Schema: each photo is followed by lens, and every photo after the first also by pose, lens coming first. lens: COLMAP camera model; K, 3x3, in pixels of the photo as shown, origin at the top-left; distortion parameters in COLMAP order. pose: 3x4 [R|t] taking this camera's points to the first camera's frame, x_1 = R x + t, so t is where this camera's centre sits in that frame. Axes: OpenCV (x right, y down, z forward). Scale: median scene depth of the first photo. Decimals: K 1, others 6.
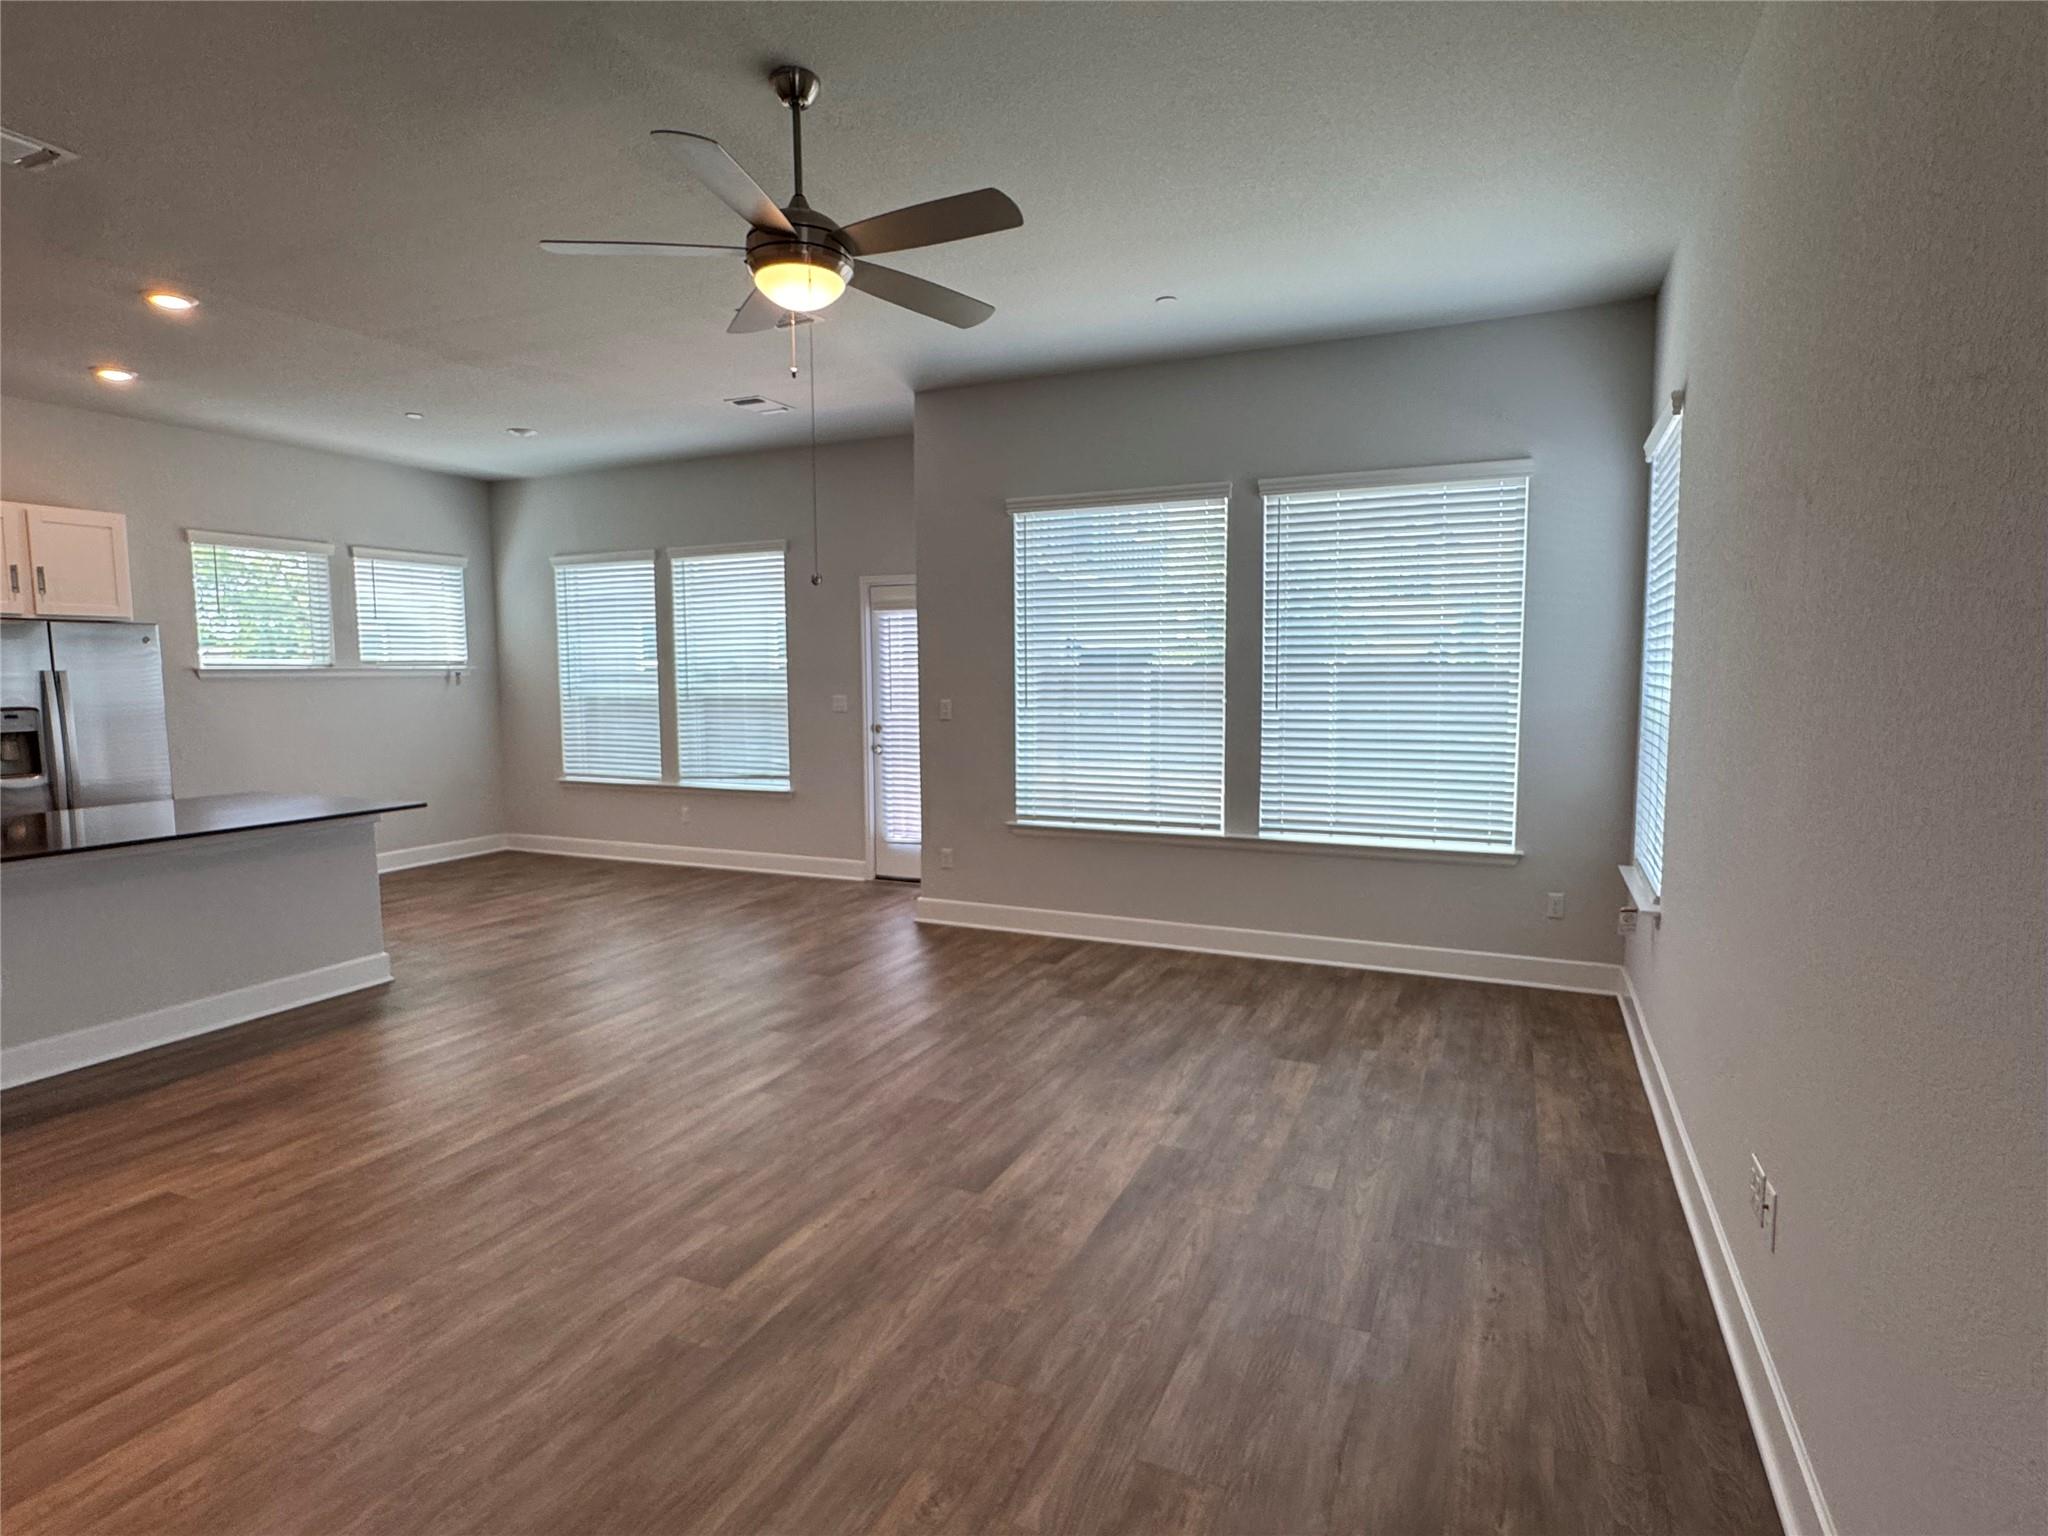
lens RADIAL K [[1079.1, 0, 1015.3], [0, 1079.1, 746.7], [0, 0, 1]] dist [-0.003207, -0.000267]
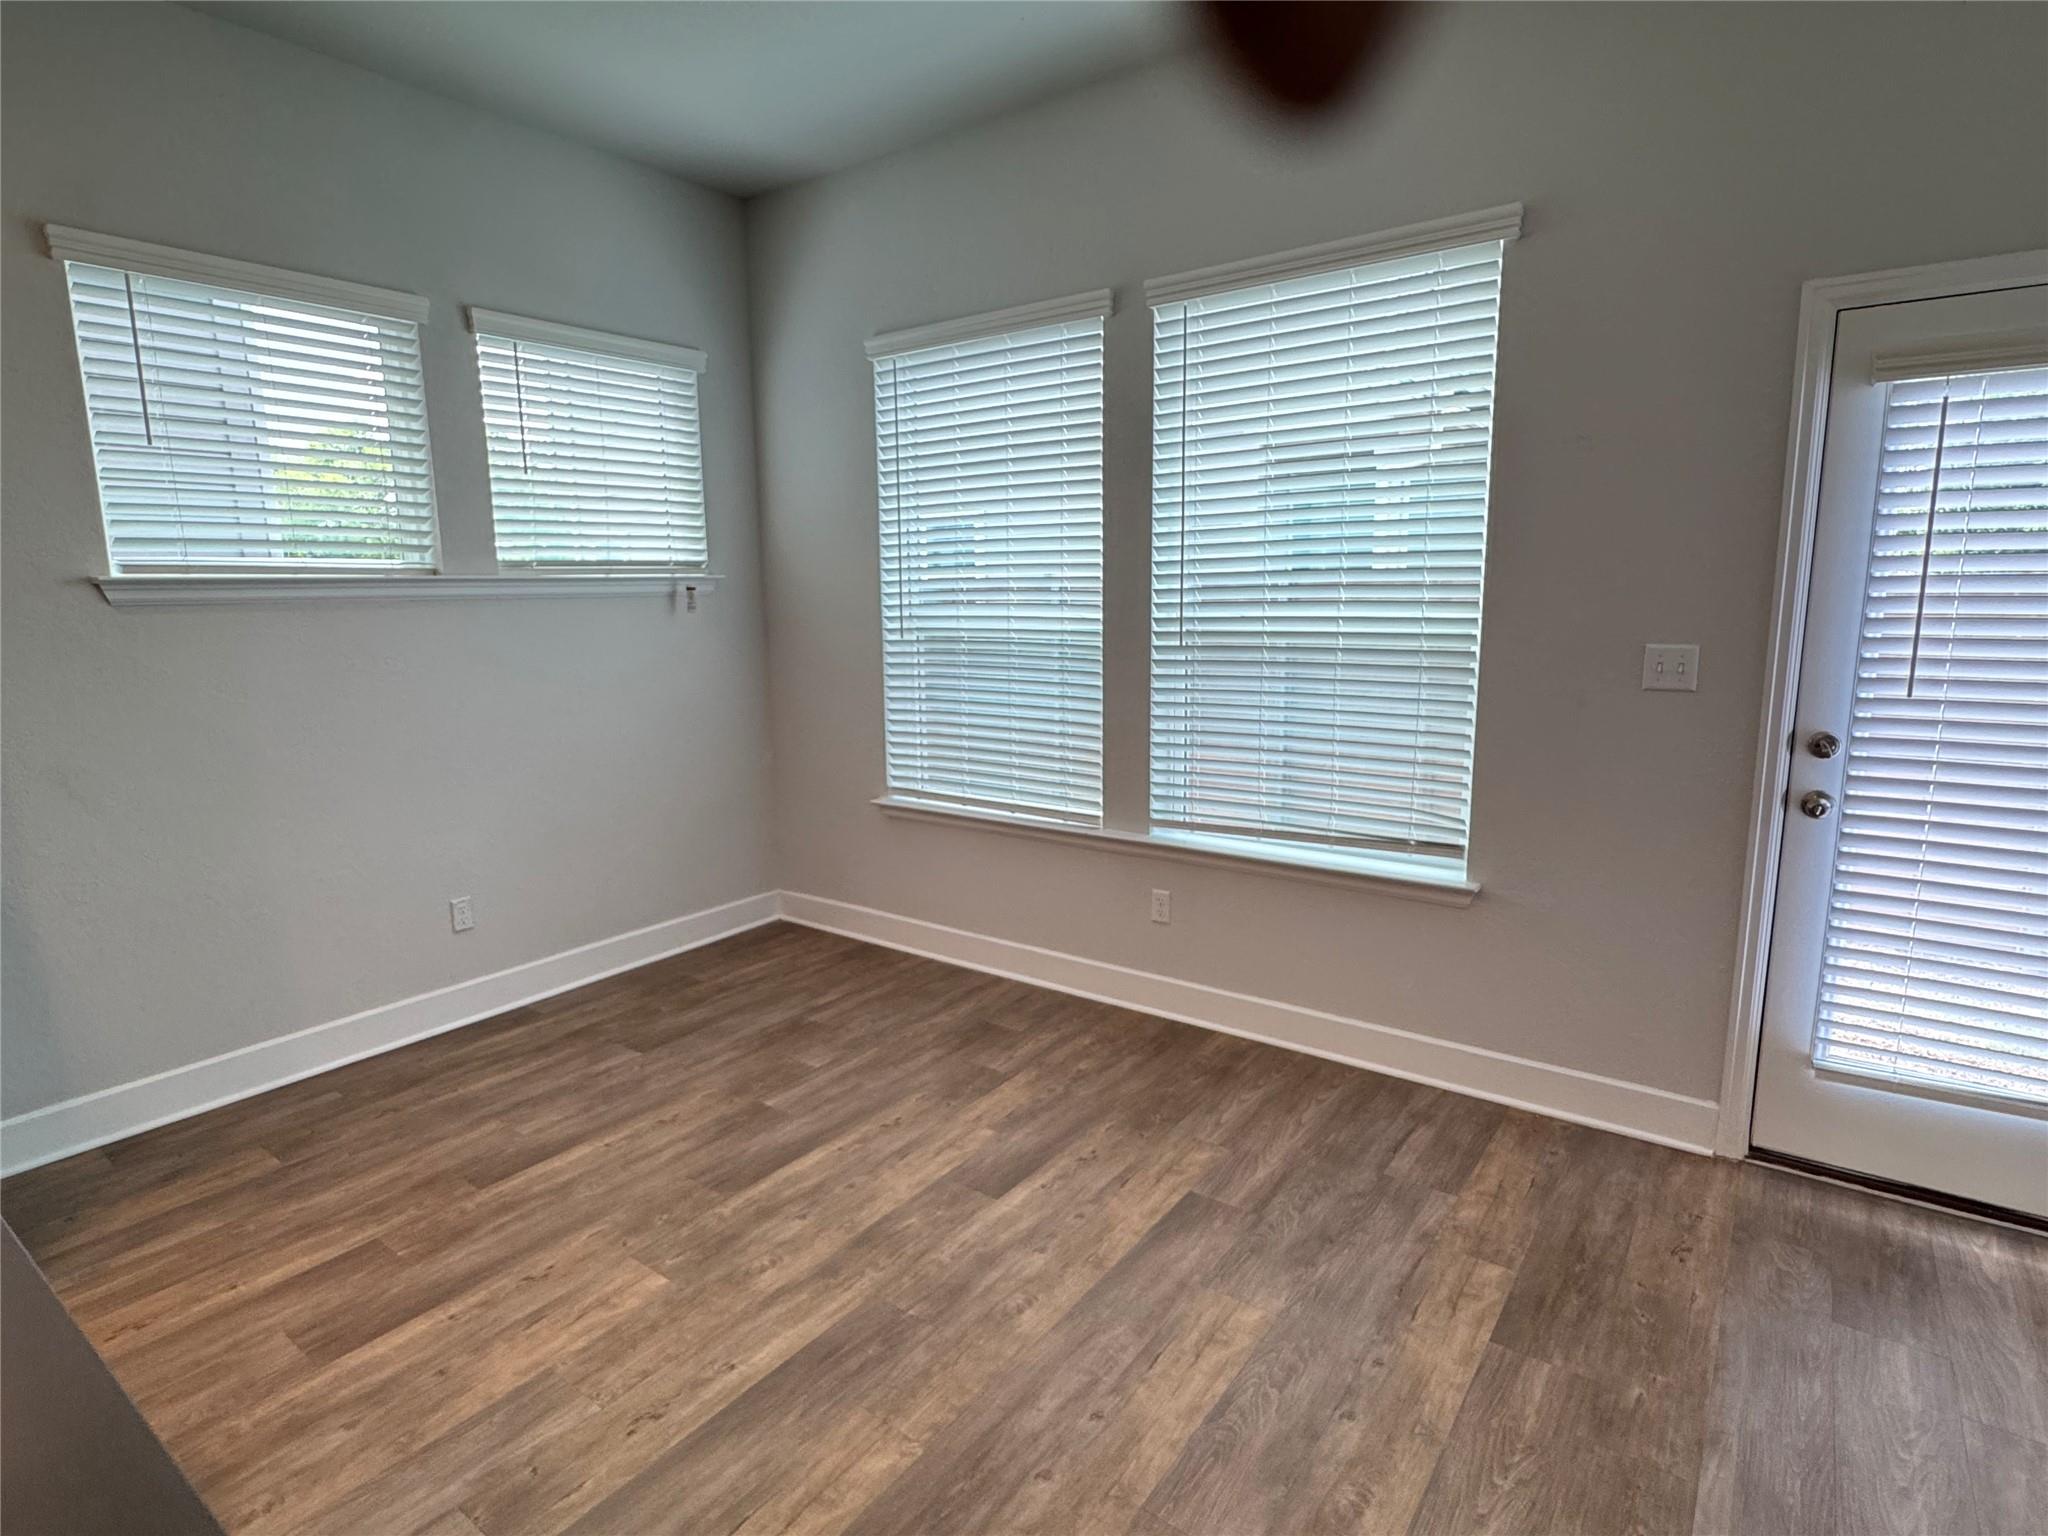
lens RADIAL K [[1079.1, 0, 1020.2], [0, 1079.1, 755.4], [0, 0, 1]] dist [-0.003207, -0.000267]
pose [[0.981189, 0.024359, -0.191509, -0.278024], [-0.008297, 0.996412, 0.084233, -0.035088], [0.192873, -0.081059, 0.977870, 0.551284]]
